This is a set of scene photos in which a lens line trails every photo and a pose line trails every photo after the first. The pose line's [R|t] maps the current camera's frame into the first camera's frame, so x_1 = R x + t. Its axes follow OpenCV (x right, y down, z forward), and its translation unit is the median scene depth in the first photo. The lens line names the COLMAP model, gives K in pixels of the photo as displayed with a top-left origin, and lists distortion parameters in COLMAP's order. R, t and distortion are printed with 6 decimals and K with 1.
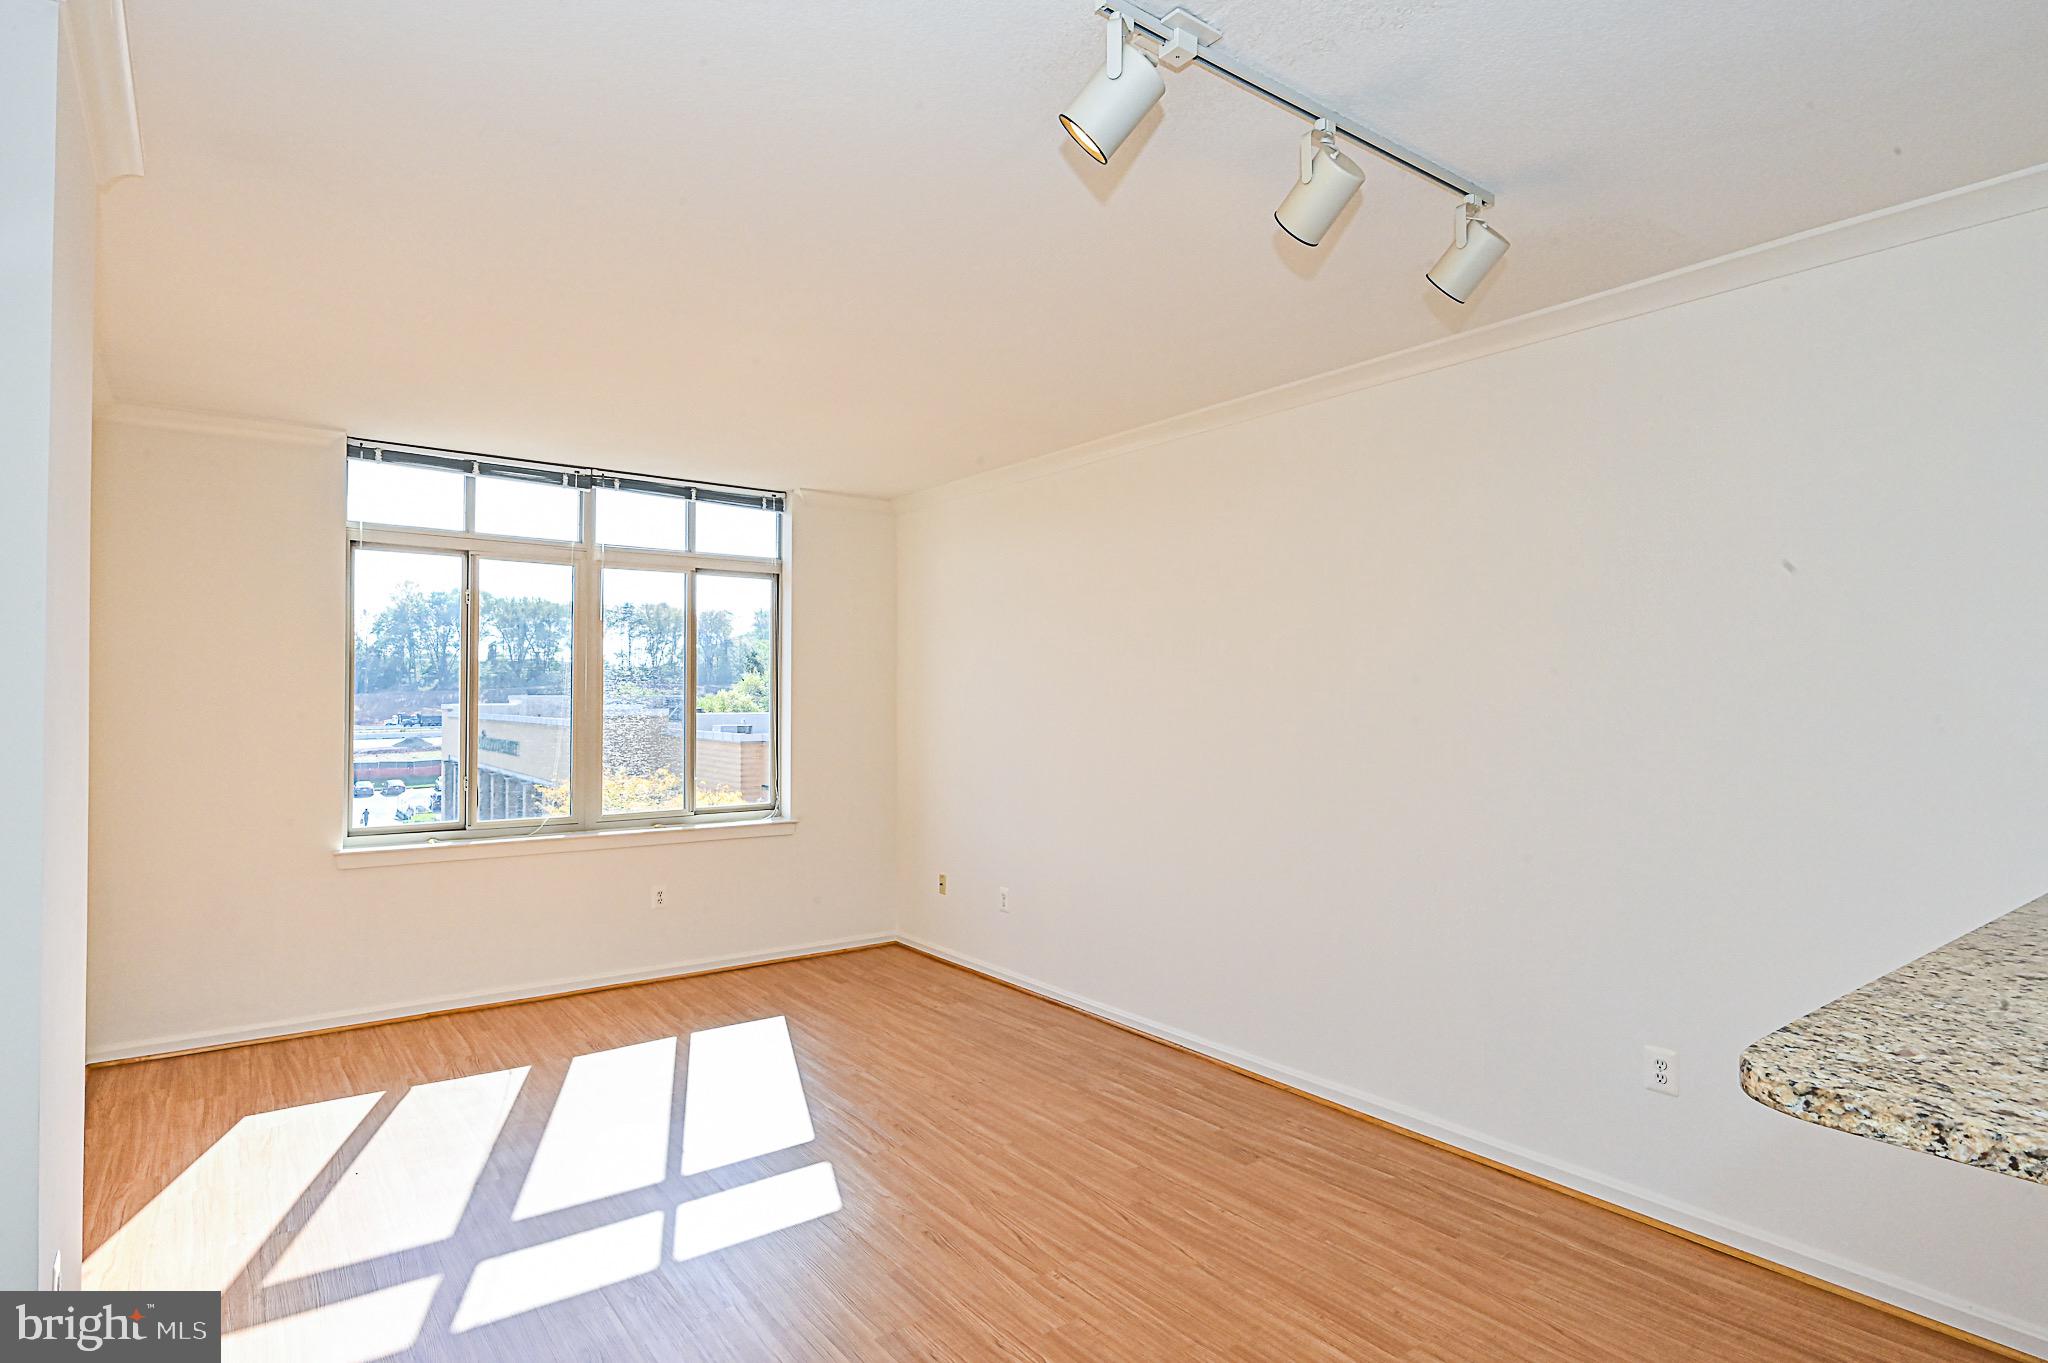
lens RADIAL K [[1056.5, 0, 1026.2], [0, 1056.5, 680.5], [0, 0, 1]] dist [-0.005534, 0.000252]
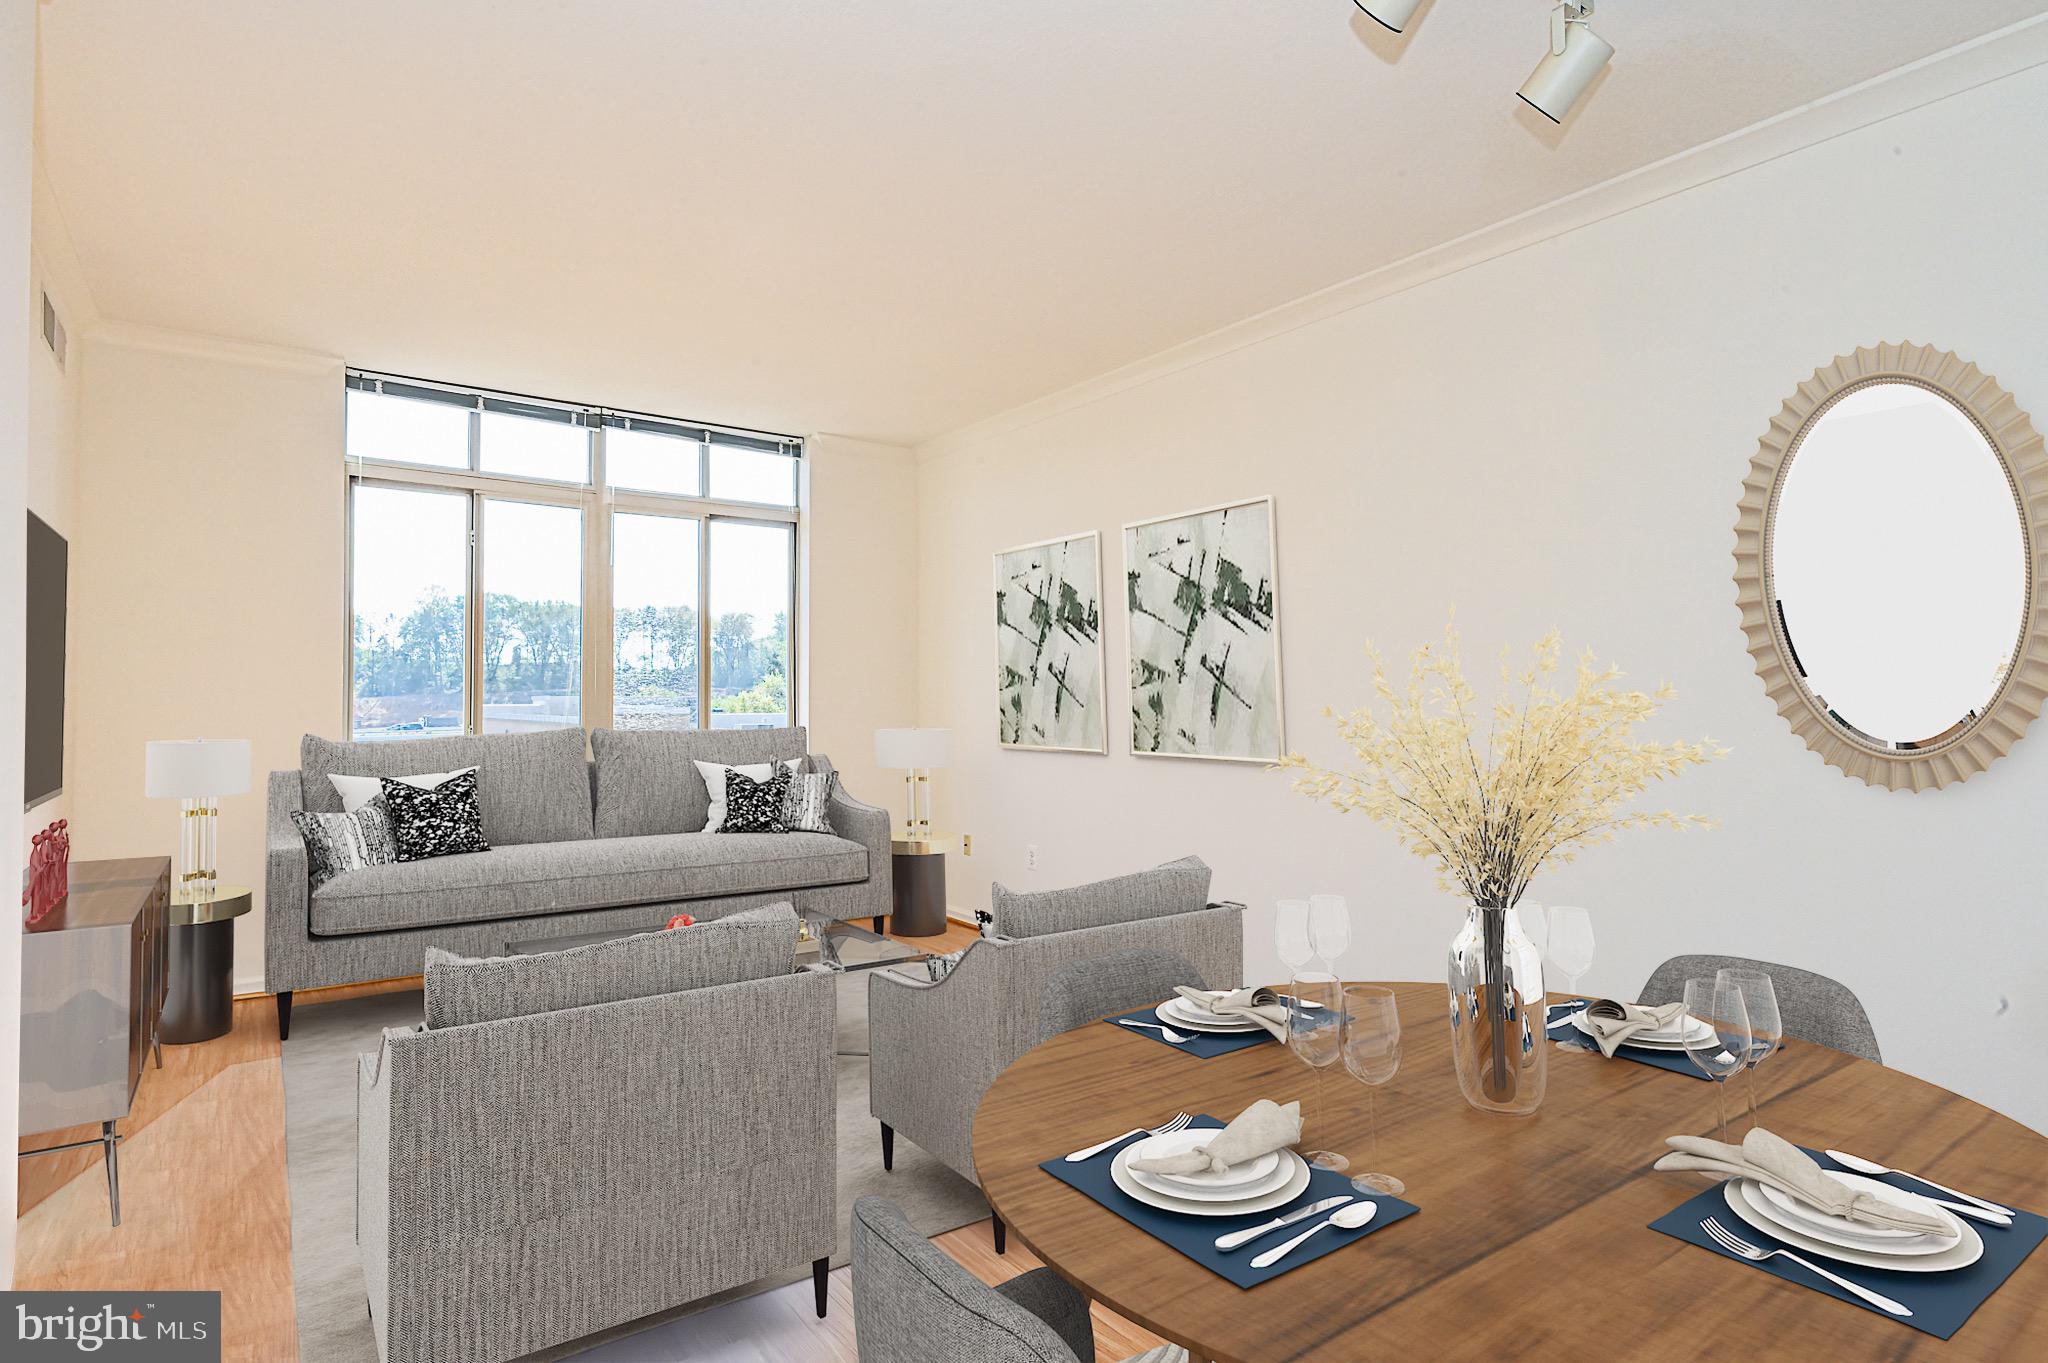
lens RADIAL K [[1056.5, 0, 1020.9], [0, 1056.5, 678.7], [0, 0, 1]] dist [-0.005534, 0.000252]
pose [[0.999705, -0.004249, -0.023930, -0.008638], [0.004074, 0.999965, -0.007349, 0.054233], [0.023961, 0.007249, 0.999687, 0.052134]]
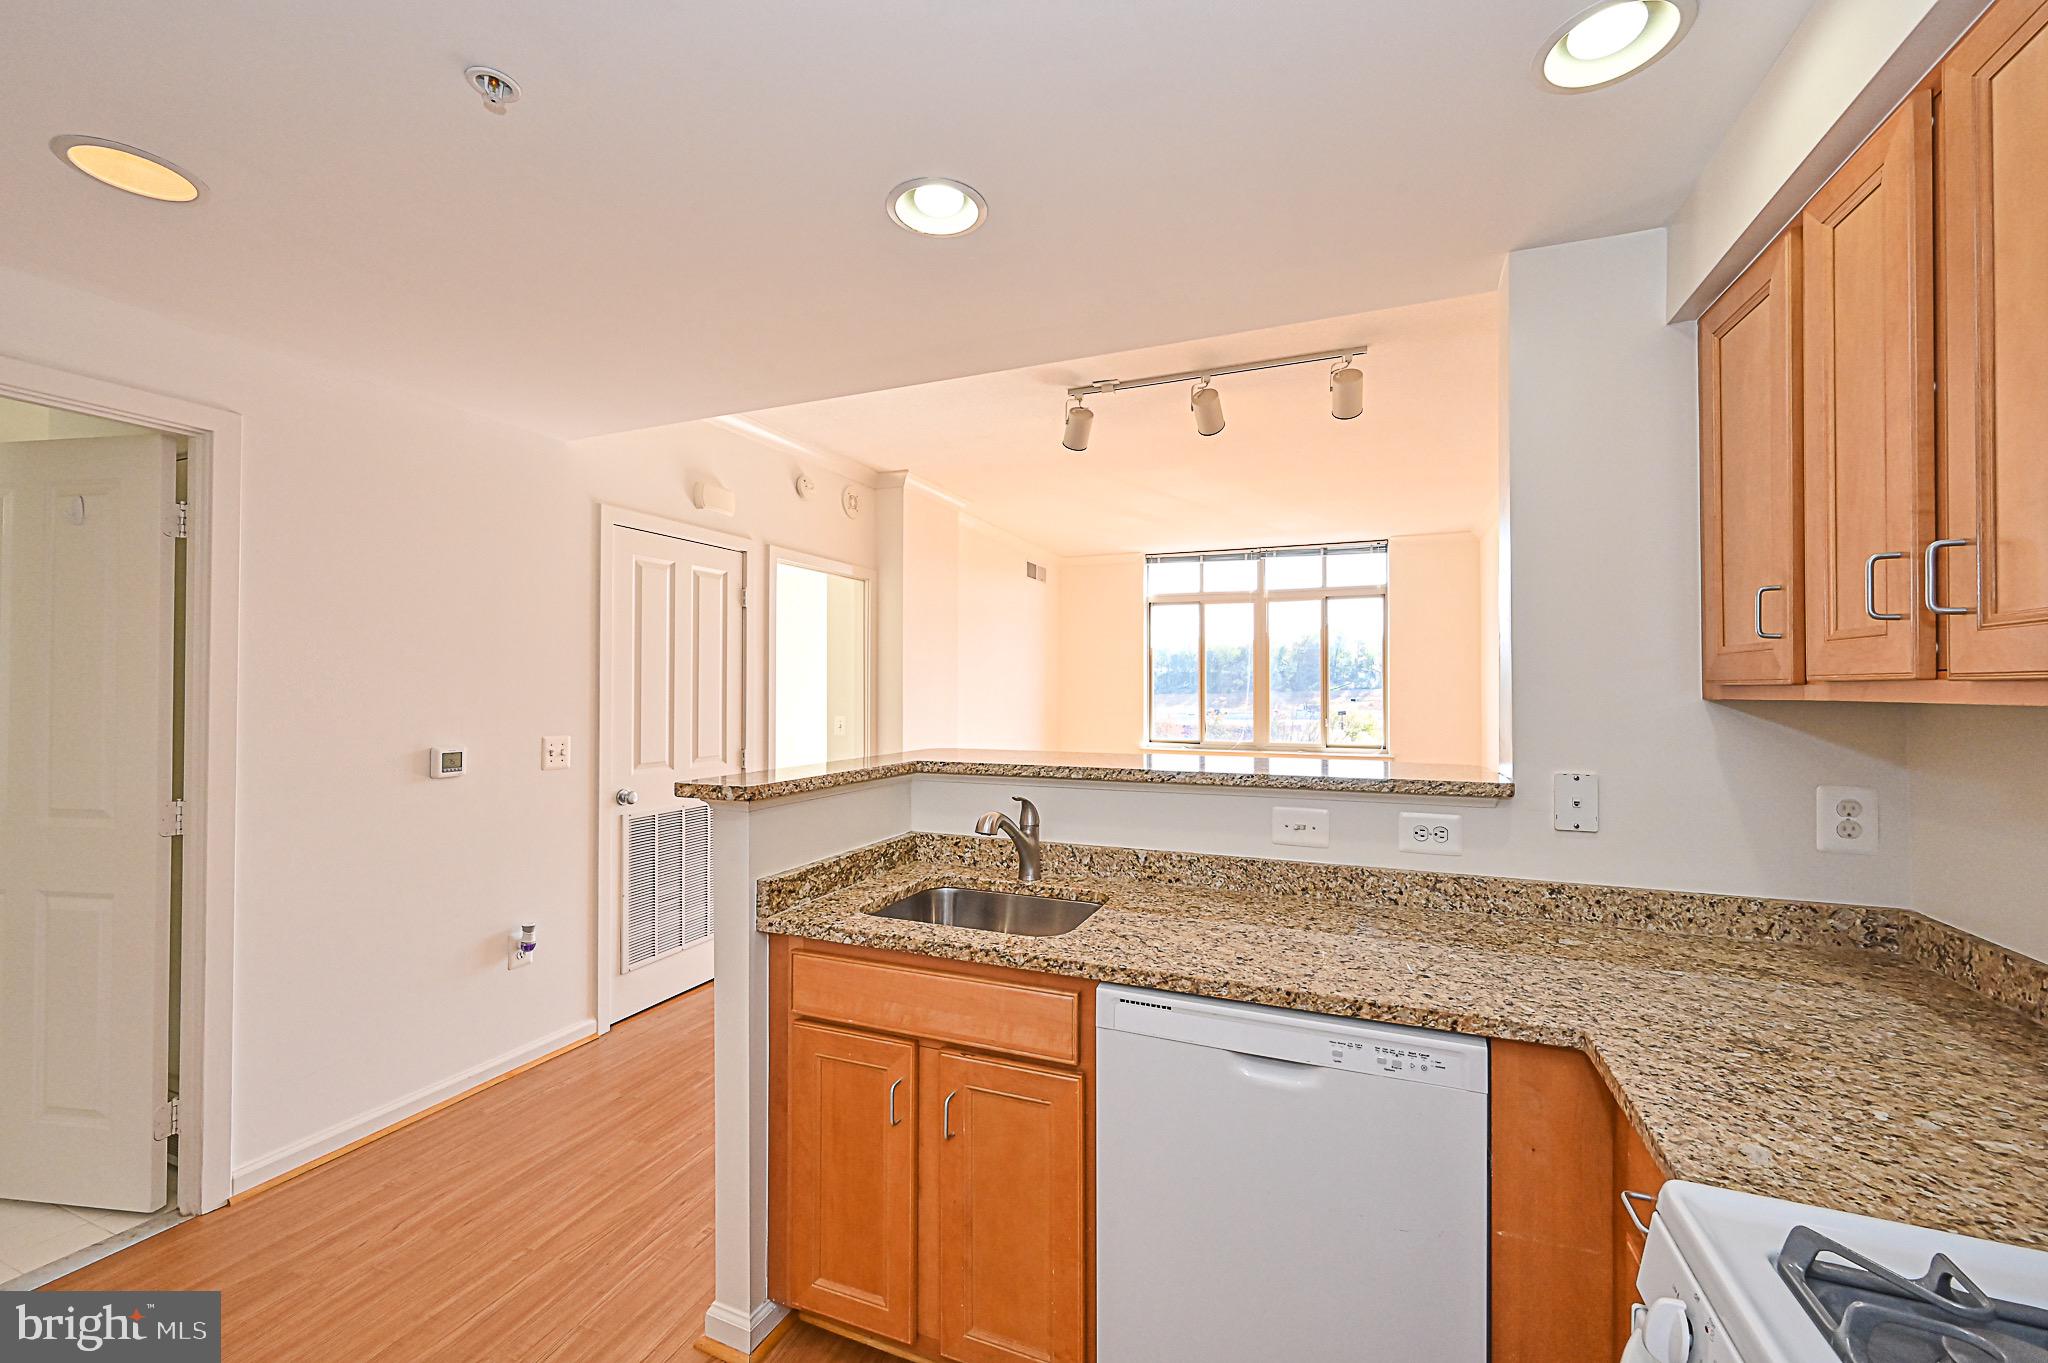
lens RADIAL K [[806.4, 0, 1021.8], [0, 806.4, 671.3], [0, 0, 1]] dist [0.001391, 0.000074]
pose [[0.504069, -0.018174, -0.863472, 0.558552], [0.011717, 0.999830, -0.014204, 0.023242], [0.863584, -0.002957, 0.504197, -0.039364]]
